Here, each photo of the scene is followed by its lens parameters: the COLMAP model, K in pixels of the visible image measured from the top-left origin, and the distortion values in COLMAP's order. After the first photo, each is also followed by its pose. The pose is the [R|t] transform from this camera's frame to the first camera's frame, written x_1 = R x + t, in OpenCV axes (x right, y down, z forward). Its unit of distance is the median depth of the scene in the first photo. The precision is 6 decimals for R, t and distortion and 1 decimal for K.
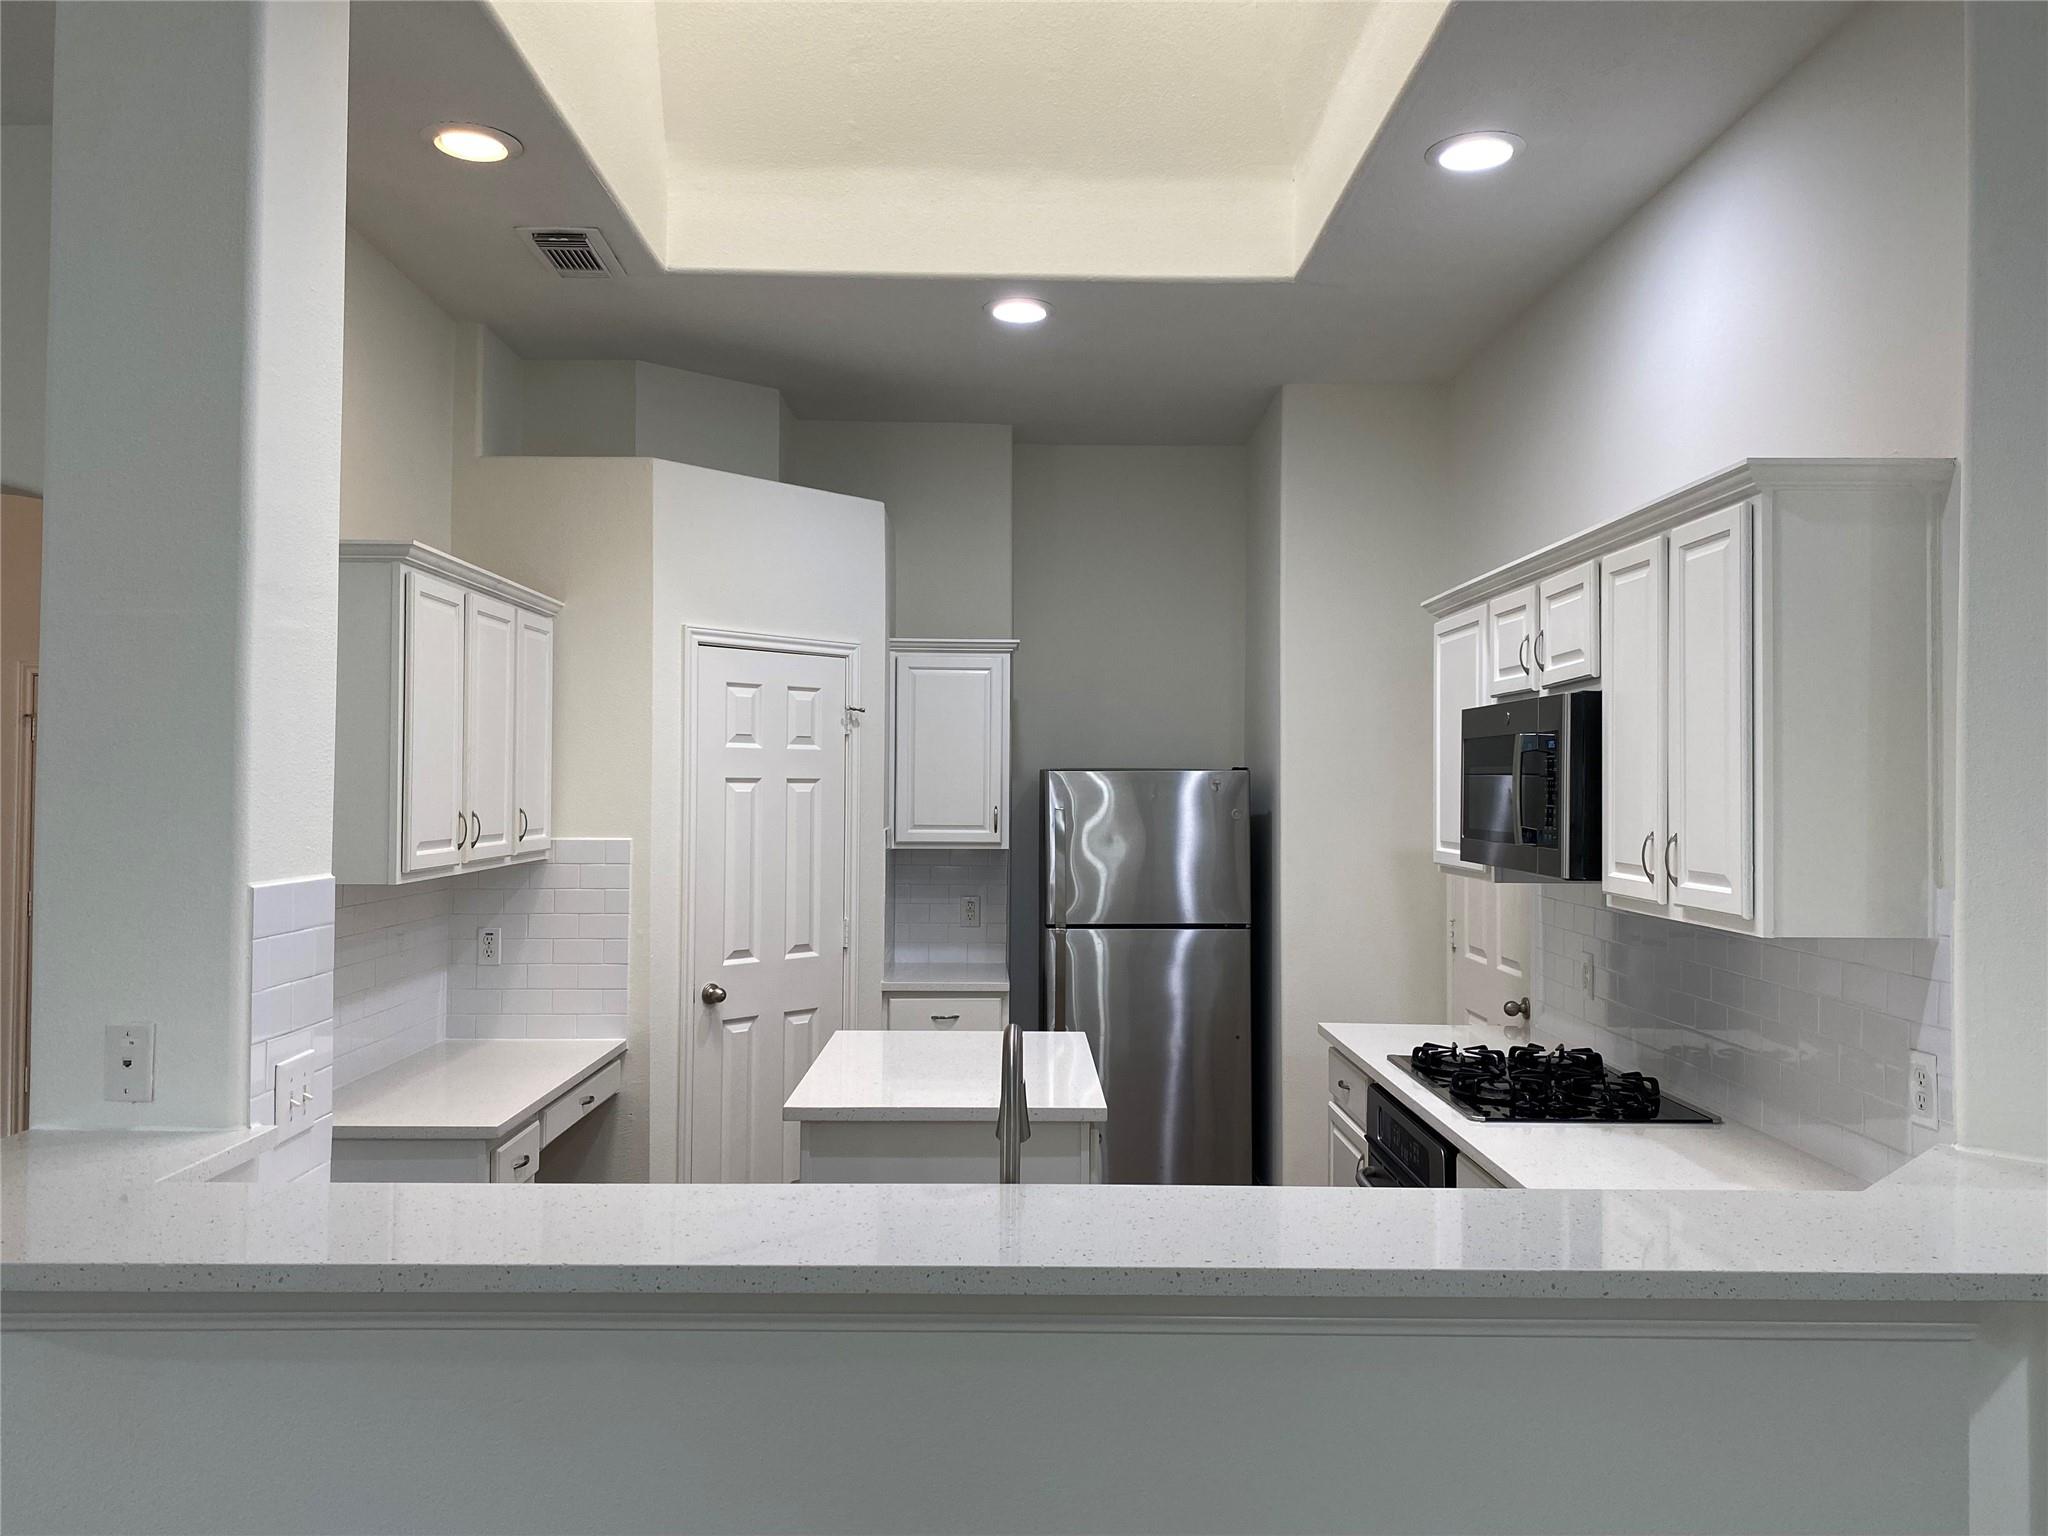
lens RADIAL K [[1553.4, 0, 1039.4], [0, 1553.4, 774.6], [0, 0, 1]] dist [0.067407, -0.085427]
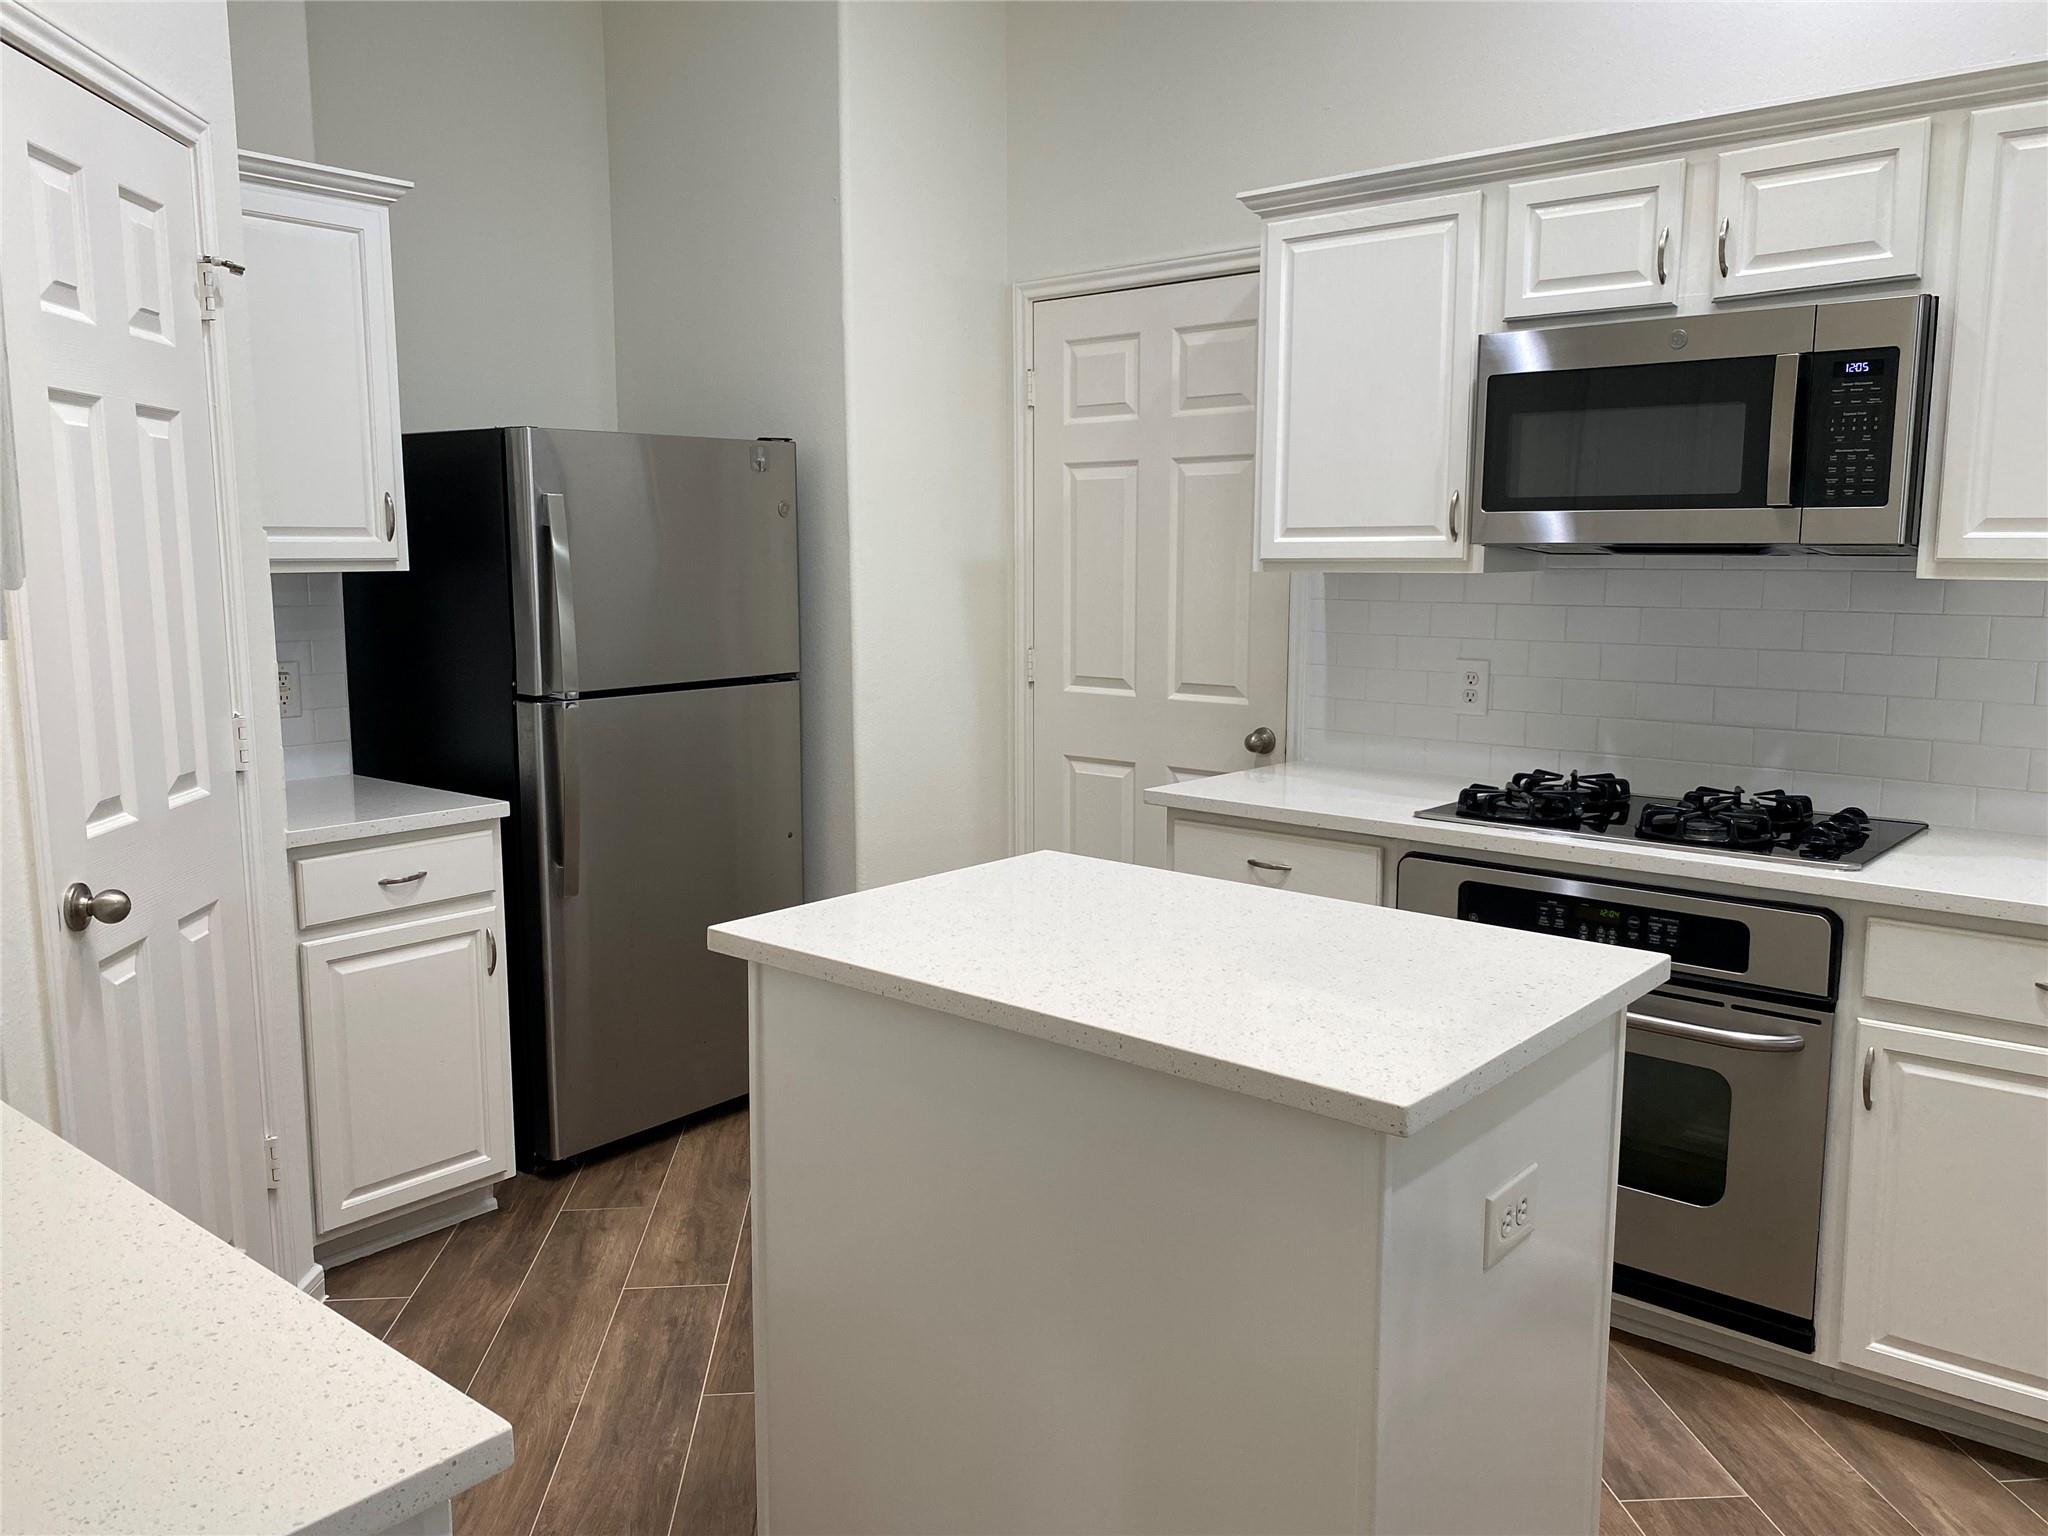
lens RADIAL K [[1553.4, 0, 1039.4], [0, 1553.4, 774.6], [0, 0, 1]] dist [0.067407, -0.085427]
pose [[0.645481, -0.117192, 0.754732, -0.350668], [0.002357, 0.988459, 0.151468, 0.040015], [-0.763773, -0.095991, 0.638307, 0.518113]]
